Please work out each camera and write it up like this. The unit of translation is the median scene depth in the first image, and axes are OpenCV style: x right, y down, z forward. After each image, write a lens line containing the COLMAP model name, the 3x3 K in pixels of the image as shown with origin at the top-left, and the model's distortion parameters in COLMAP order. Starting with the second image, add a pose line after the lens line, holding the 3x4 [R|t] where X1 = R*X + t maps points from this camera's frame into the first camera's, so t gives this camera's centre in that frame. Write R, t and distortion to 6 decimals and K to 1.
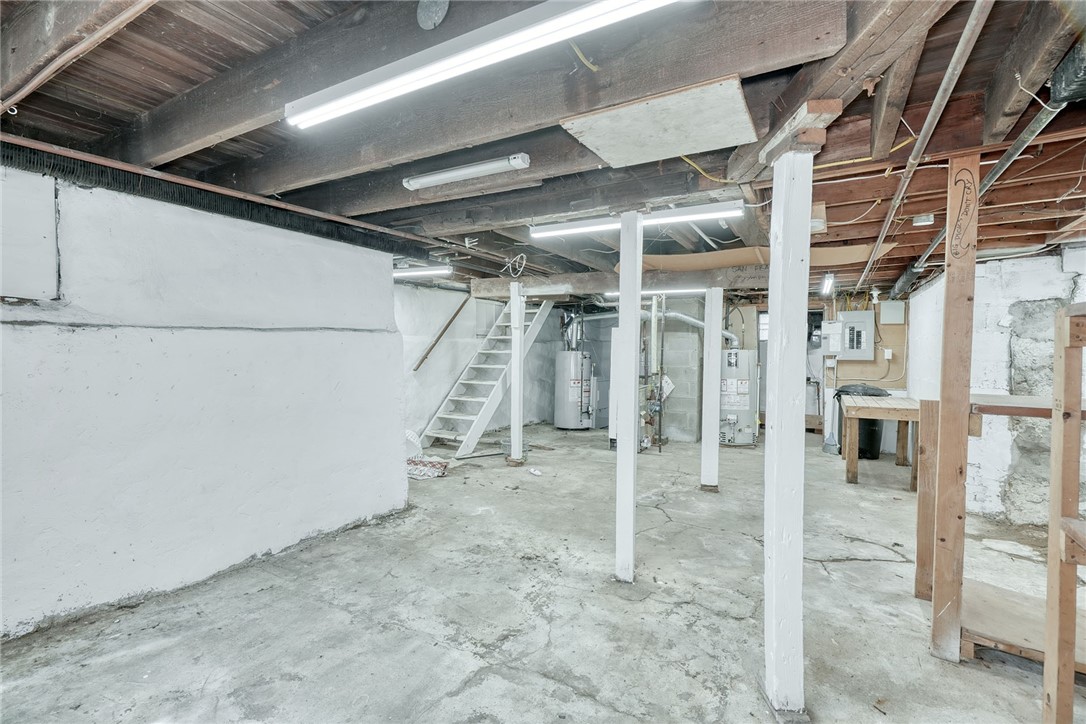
lens RADIAL K [[492.2, 0, 546.1], [0, 492.2, 360.1], [0, 0, 1]] dist [-0.000863, 0.000925]
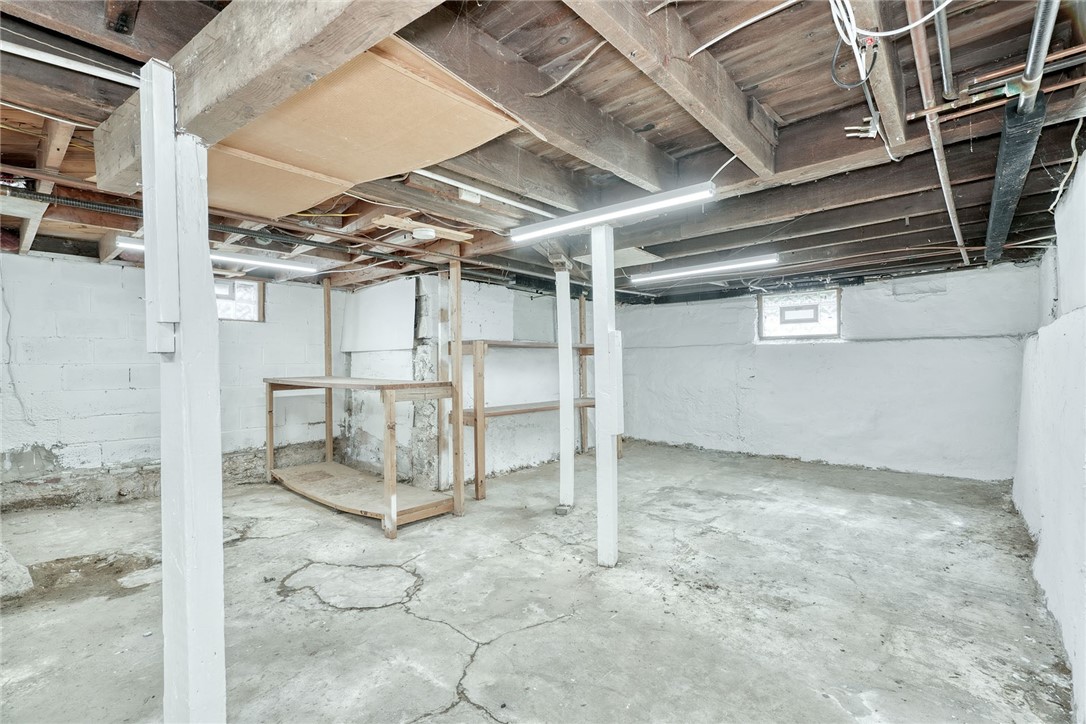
lens RADIAL K [[492.2, 0, 538.7], [0, 492.2, 362.5], [0, 0, 1]] dist [-0.000863, 0.000925]
pose [[-0.981071, 0.001271, 0.193643, 0.098761], [0.004972, 0.999814, 0.018629, -0.017858], [-0.193583, 0.019239, -0.980895, 2.047002]]
